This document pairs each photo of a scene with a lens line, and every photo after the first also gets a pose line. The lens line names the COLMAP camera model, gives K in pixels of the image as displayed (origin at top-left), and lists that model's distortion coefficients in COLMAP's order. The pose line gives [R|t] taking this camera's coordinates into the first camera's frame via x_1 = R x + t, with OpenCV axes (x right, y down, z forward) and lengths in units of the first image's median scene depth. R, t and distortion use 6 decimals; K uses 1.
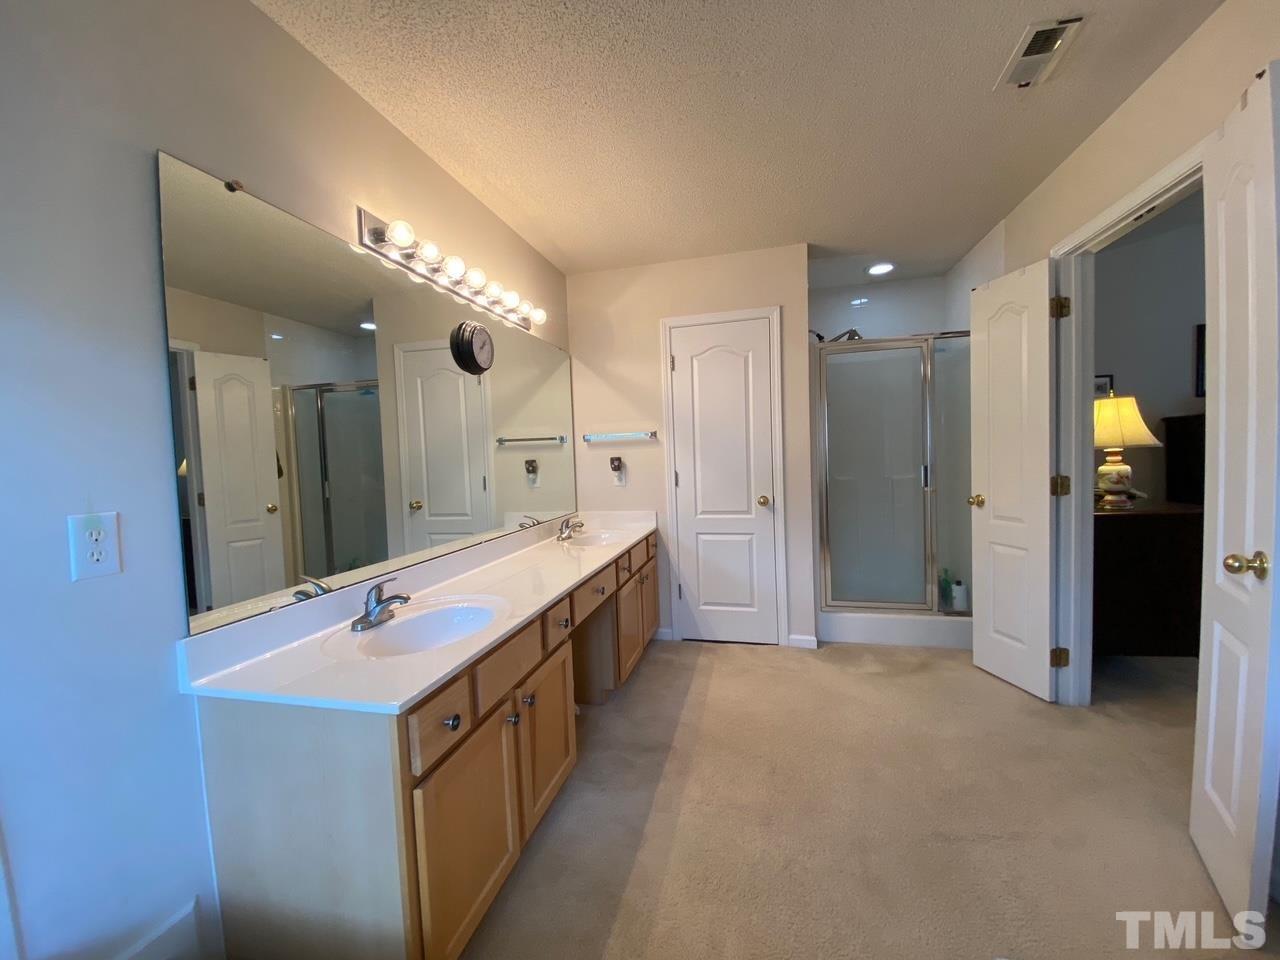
lens RADIAL K [[514.3, 0, 631.5], [0, 514.3, 474.5], [0, 0, 1]] dist [-0.008745, -0.009715]
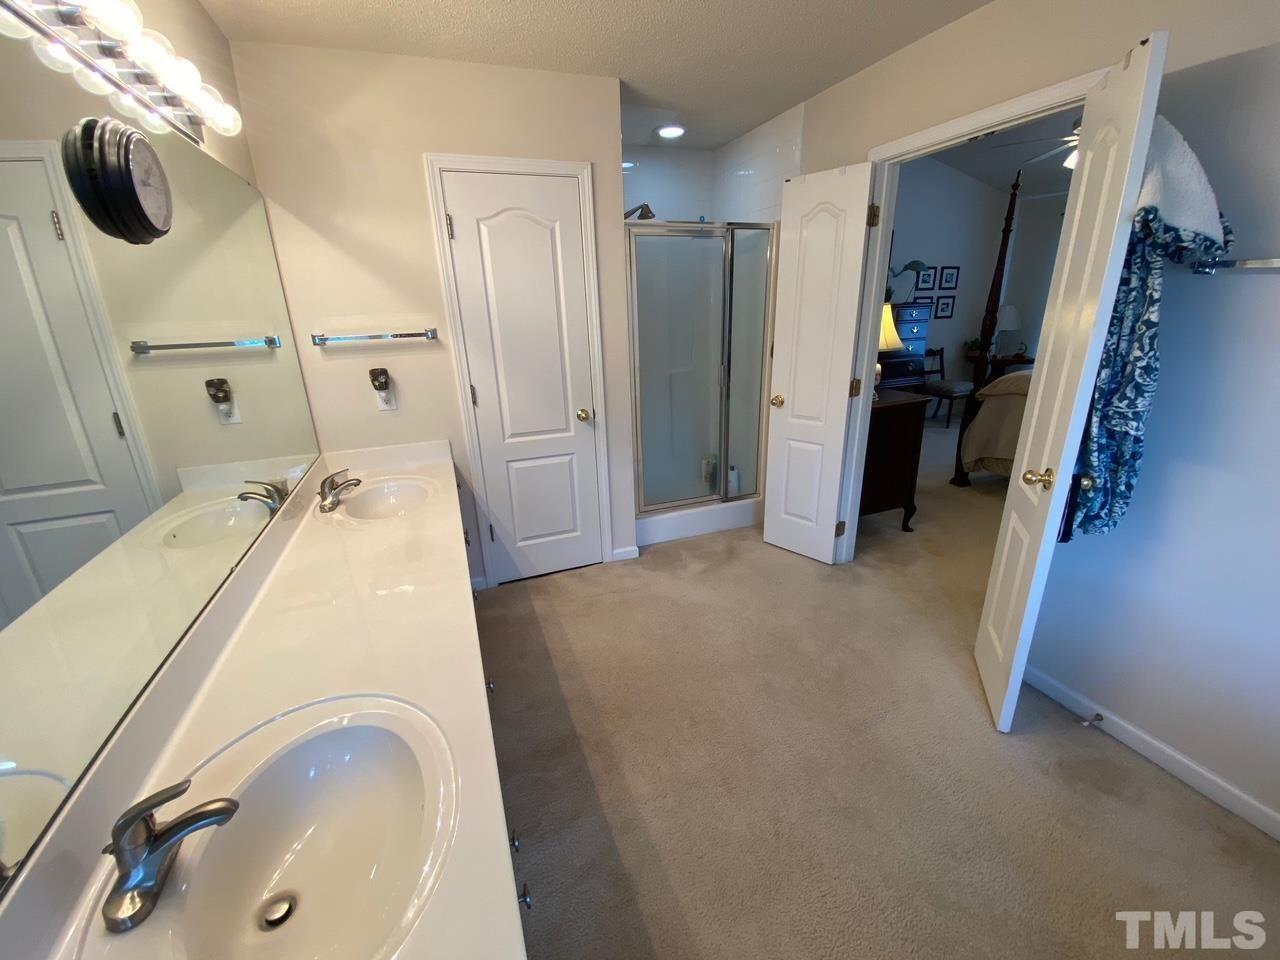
lens RADIAL K [[514.3, 0, 646.9], [0, 514.3, 482.1], [0, 0, 1]] dist [-0.008745, -0.009715]
pose [[0.806637, -0.178767, 0.563365, -0.160593], [0.015063, 0.959071, 0.282764, -0.081479], [-0.590856, -0.219602, 0.776315, 0.242475]]
